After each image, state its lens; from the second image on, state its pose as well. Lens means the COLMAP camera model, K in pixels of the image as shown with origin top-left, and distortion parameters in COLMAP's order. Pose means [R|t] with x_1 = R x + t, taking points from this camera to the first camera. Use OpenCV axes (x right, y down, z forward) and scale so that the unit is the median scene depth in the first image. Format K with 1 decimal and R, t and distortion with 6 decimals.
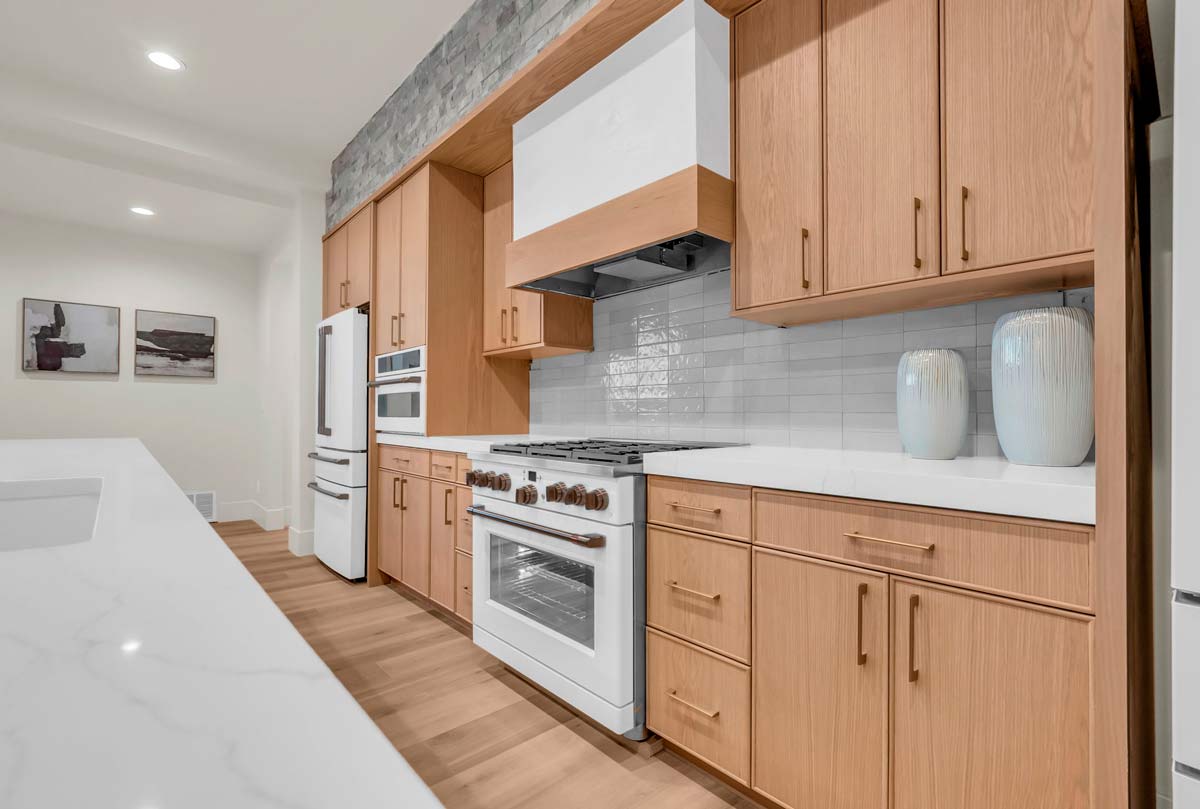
lens RADIAL K [[547.4, 0, 600.0], [0, 547.4, 404.5], [0, 0, 1]] dist [0.000049, 0.000153]
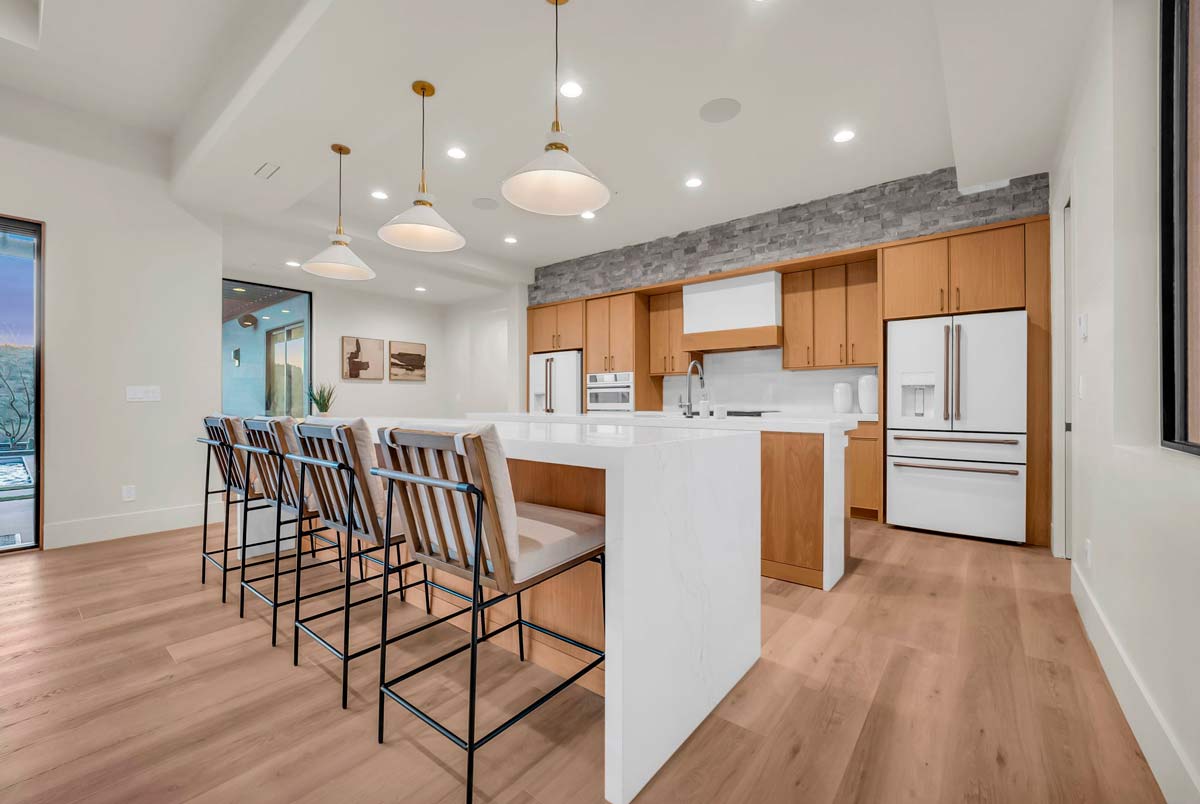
lens RADIAL K [[487.8, 0, 594.8], [0, 487.8, 399.2], [0, 0, 1]] dist [-0.012092, -0.000362]
pose [[0.986463, -0.005971, 0.163873, -0.710571], [0.003577, 0.999883, 0.014898, -0.020718], [-0.163942, -0.014110, 0.986369, -0.880091]]
